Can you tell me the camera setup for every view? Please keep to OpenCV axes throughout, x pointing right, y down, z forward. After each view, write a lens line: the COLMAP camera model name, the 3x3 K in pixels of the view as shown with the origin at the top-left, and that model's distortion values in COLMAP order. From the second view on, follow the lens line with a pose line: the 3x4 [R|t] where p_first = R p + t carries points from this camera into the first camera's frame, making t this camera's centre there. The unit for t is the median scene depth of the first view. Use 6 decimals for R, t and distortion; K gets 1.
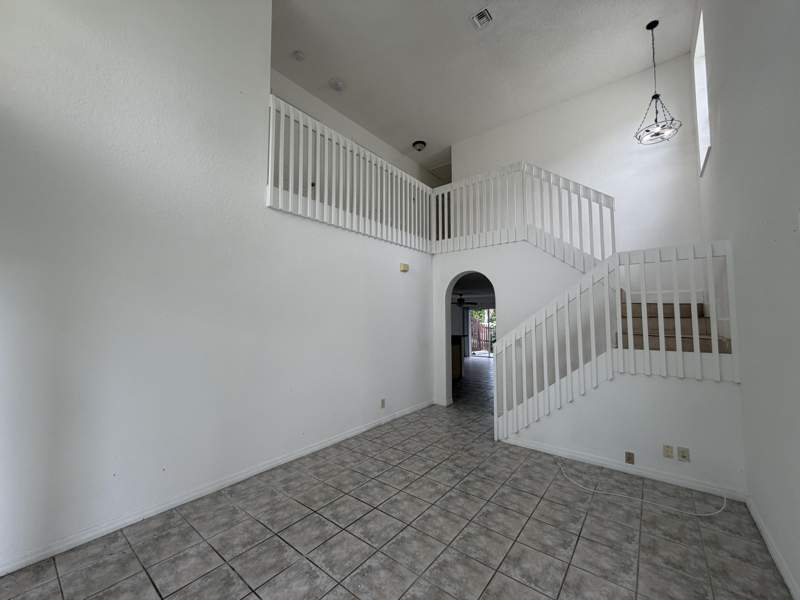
lens RADIAL K [[321.4, 0, 396.5], [0, 321.4, 298.9], [0, 0, 1]] dist [0.001340, 0.000271]
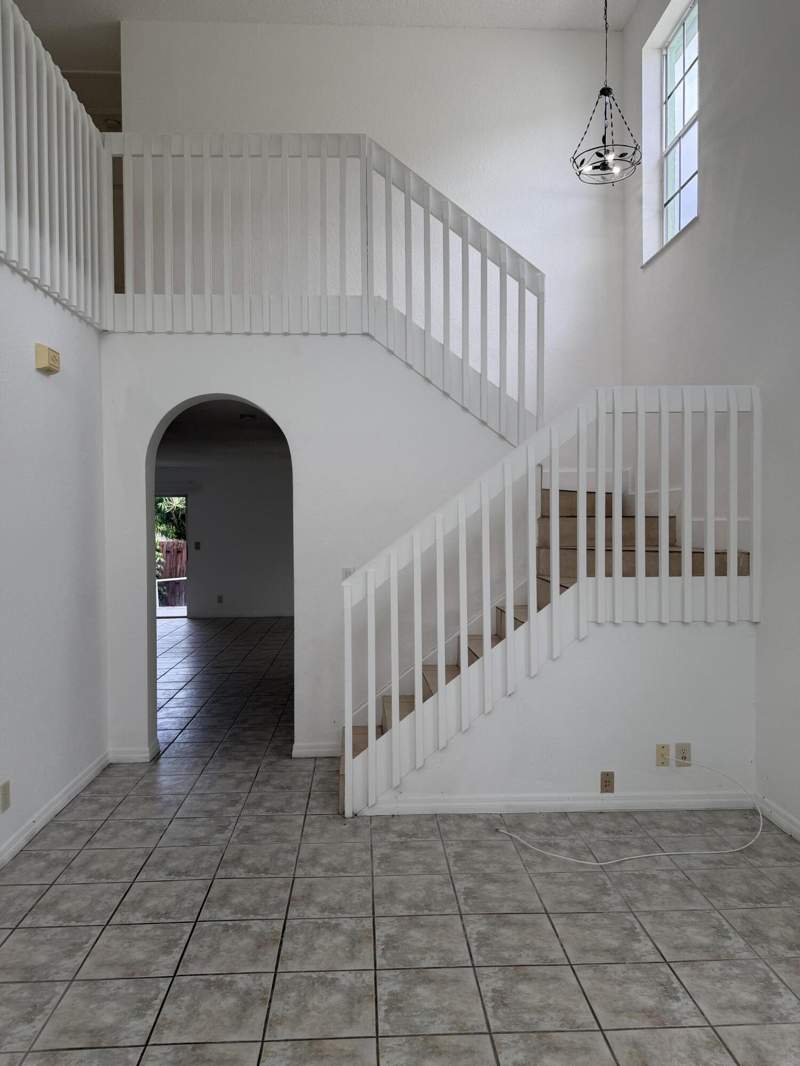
lens RADIAL K [[756.9, 0, 397.2], [0, 756.9, 535.9], [0, 0, 1]] dist [0.047621, -0.054517]
pose [[0.746268, -0.016958, 0.665429, -0.339074], [-0.035276, 0.997263, 0.064976, 0.021151], [-0.664710, -0.071963, 0.743628, 0.311067]]
